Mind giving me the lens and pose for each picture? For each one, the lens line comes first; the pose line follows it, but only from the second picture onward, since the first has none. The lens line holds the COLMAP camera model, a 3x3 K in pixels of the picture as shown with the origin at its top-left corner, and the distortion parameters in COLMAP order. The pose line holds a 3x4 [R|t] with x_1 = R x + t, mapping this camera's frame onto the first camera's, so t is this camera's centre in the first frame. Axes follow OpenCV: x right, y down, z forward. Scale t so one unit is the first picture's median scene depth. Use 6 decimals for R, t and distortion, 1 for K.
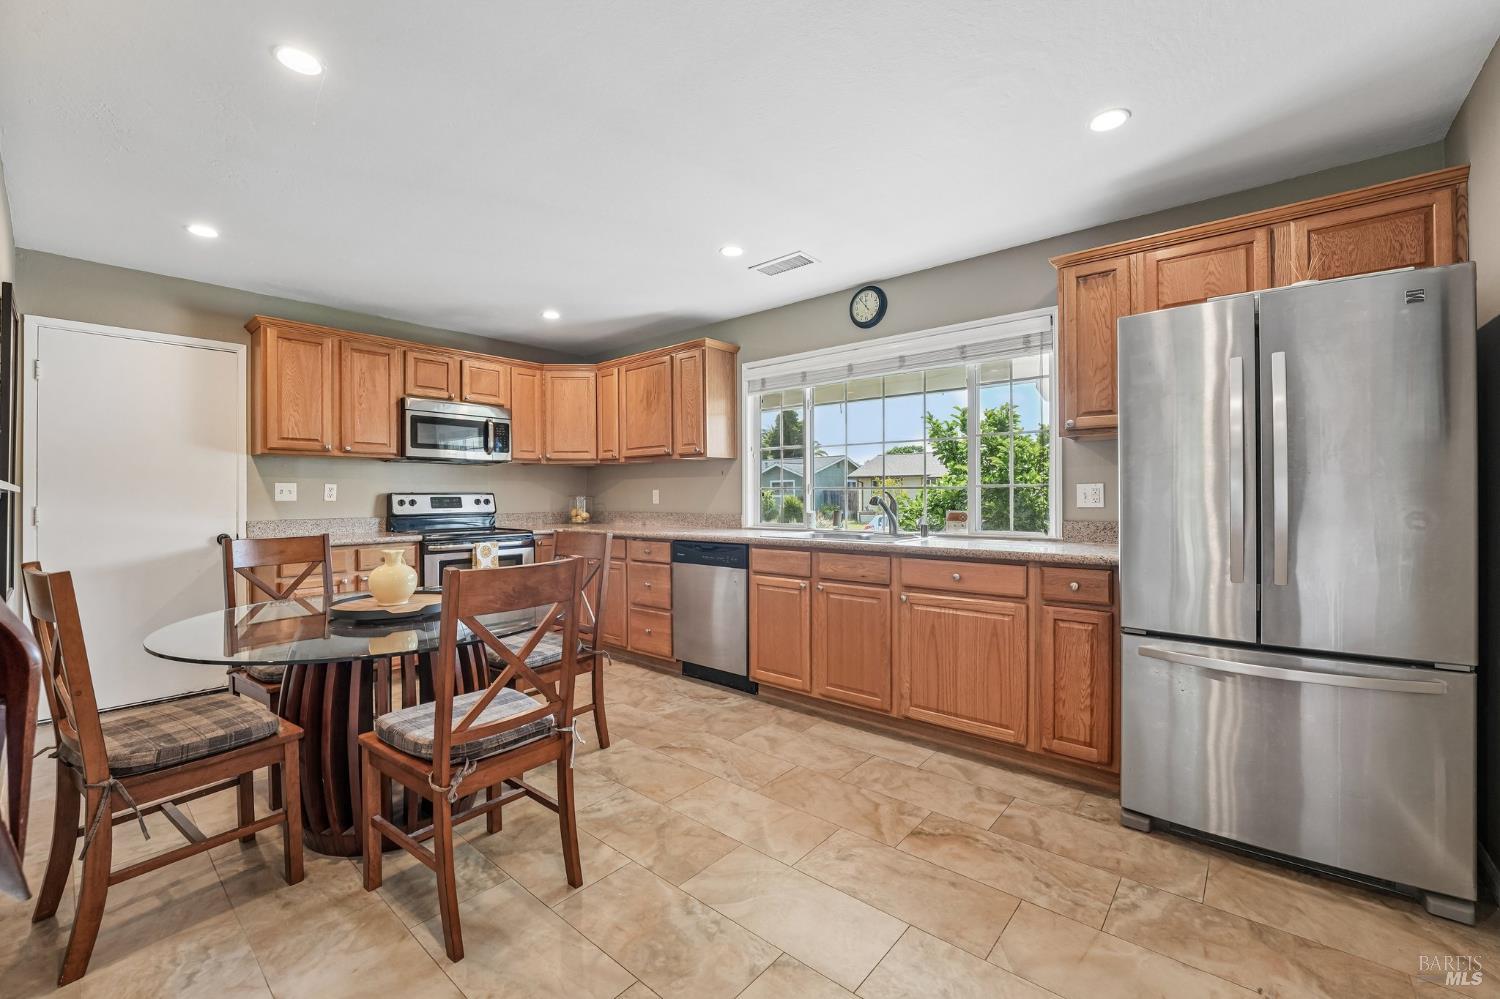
lens RADIAL K [[628.2, 0, 744.8], [0, 628.2, 495.2], [0, 0, 1]] dist [-0.015236, -0.000212]
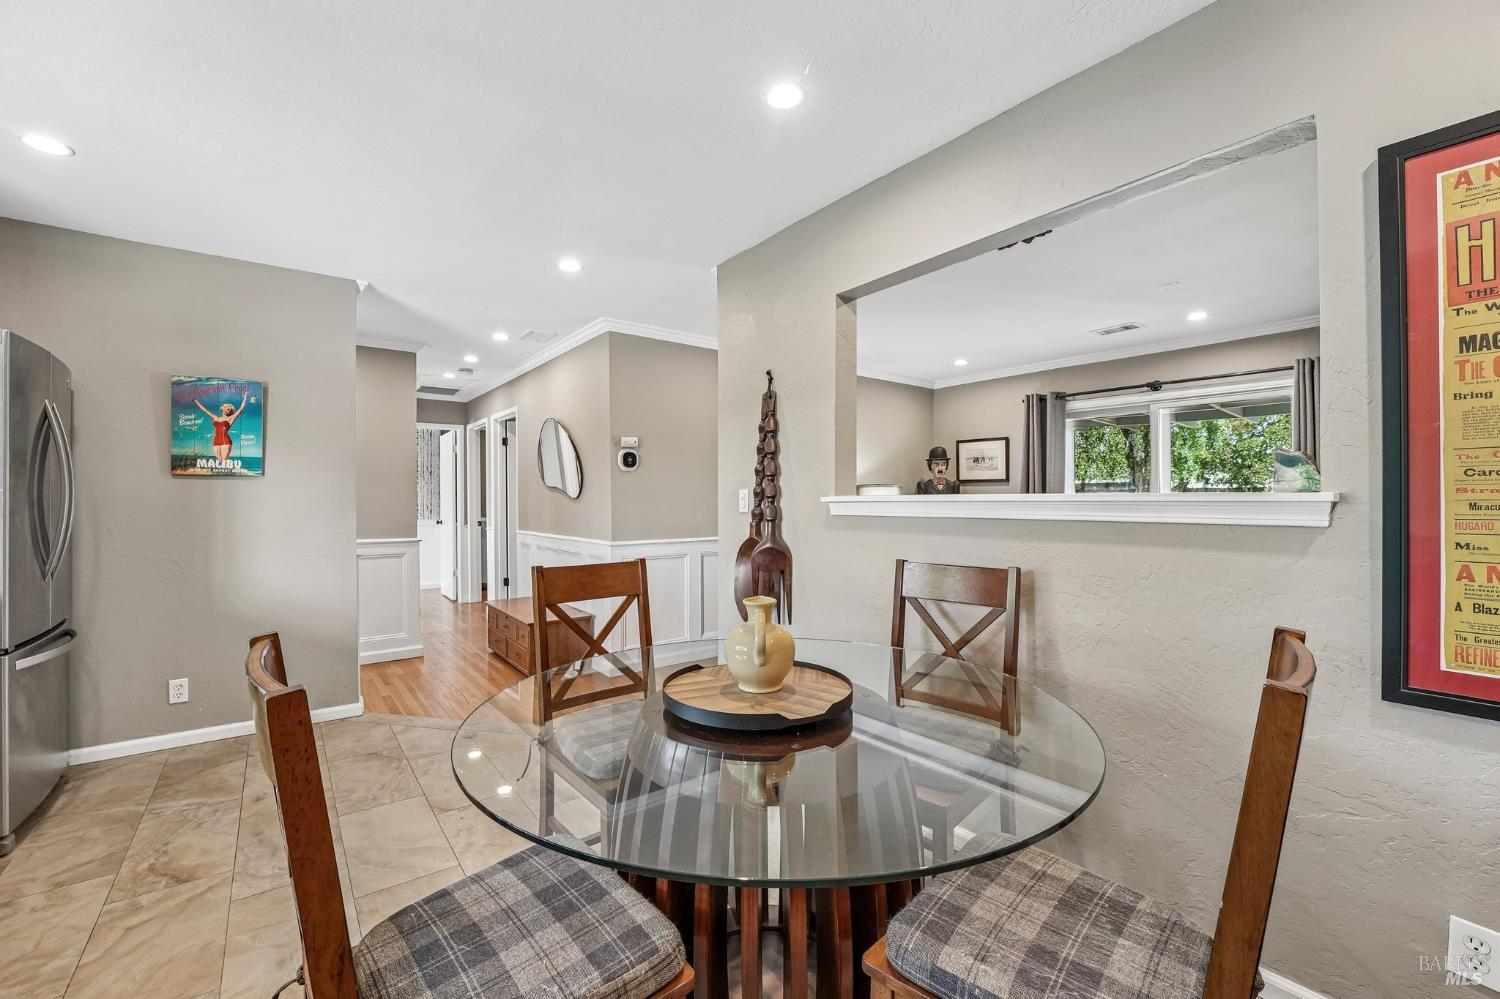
lens RADIAL K [[628.2, 0, 744.8], [0, 628.2, 495.2], [0, 0, 1]] dist [-0.015236, -0.000212]
pose [[-0.979749, 0.006258, 0.200132, -0.622251], [0.004977, 0.999964, -0.006903, -0.015269], [-0.200167, -0.005768, -0.979745, 1.483883]]
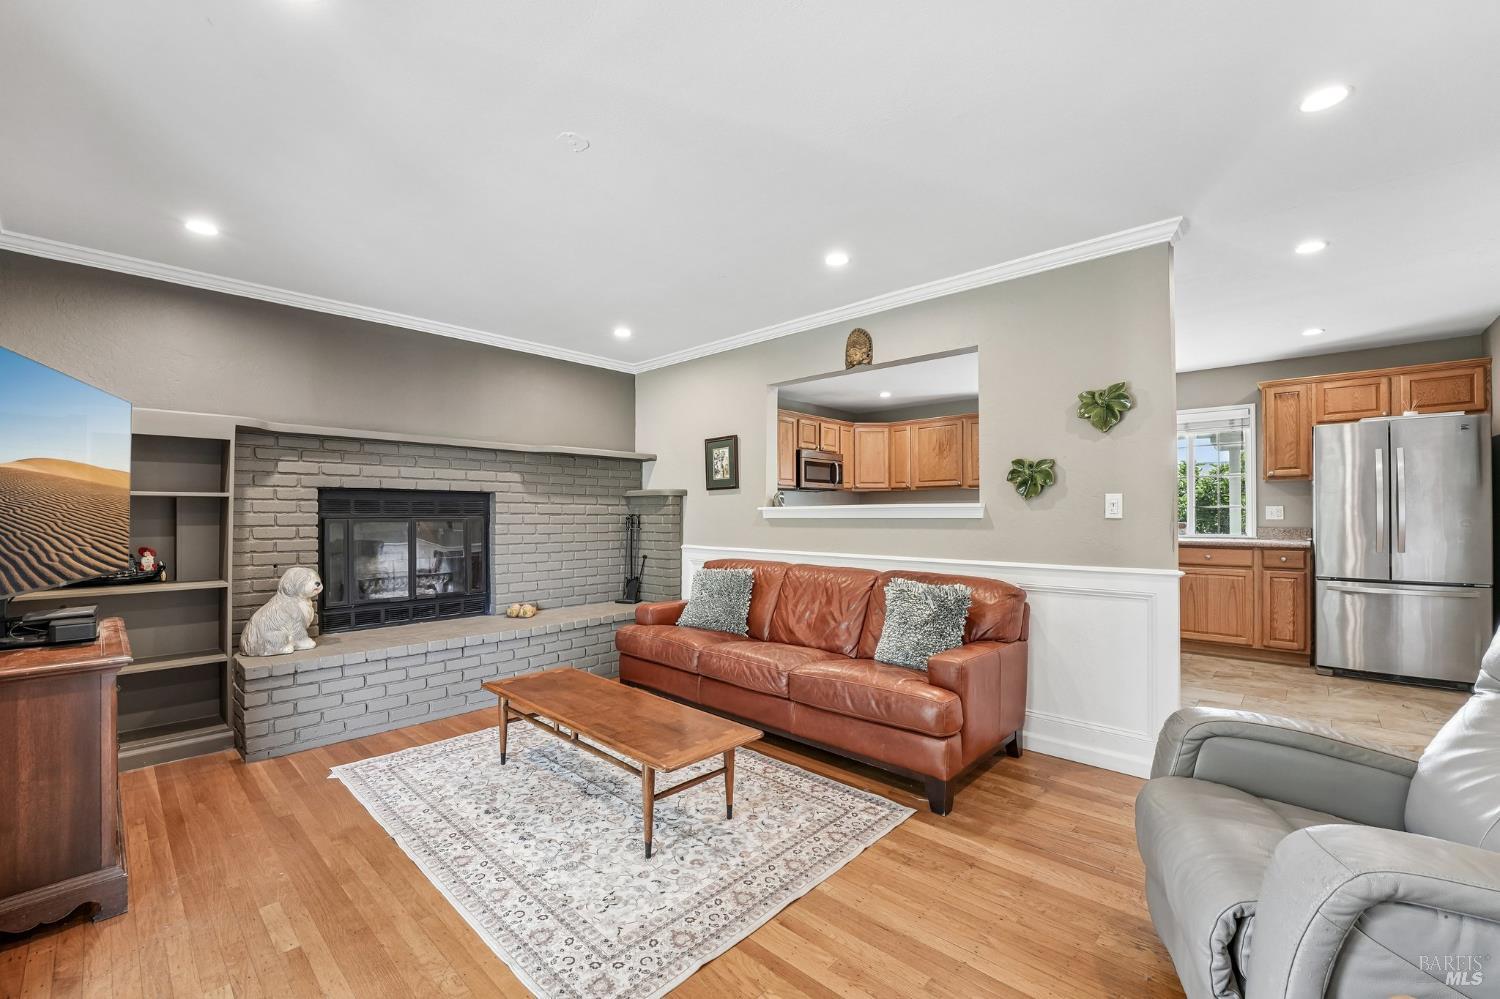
lens RADIAL K [[619.3, 0, 751.5], [0, 619.3, 513.4], [0, 0, 1]] dist [-0.017628, 0.000499]
pose [[0.999555, 0.001622, -0.029776, -1.077635], [-0.001601, 0.999998, 0.000709, 0.004939], [0.029777, -0.000661, 0.999556, -0.952523]]
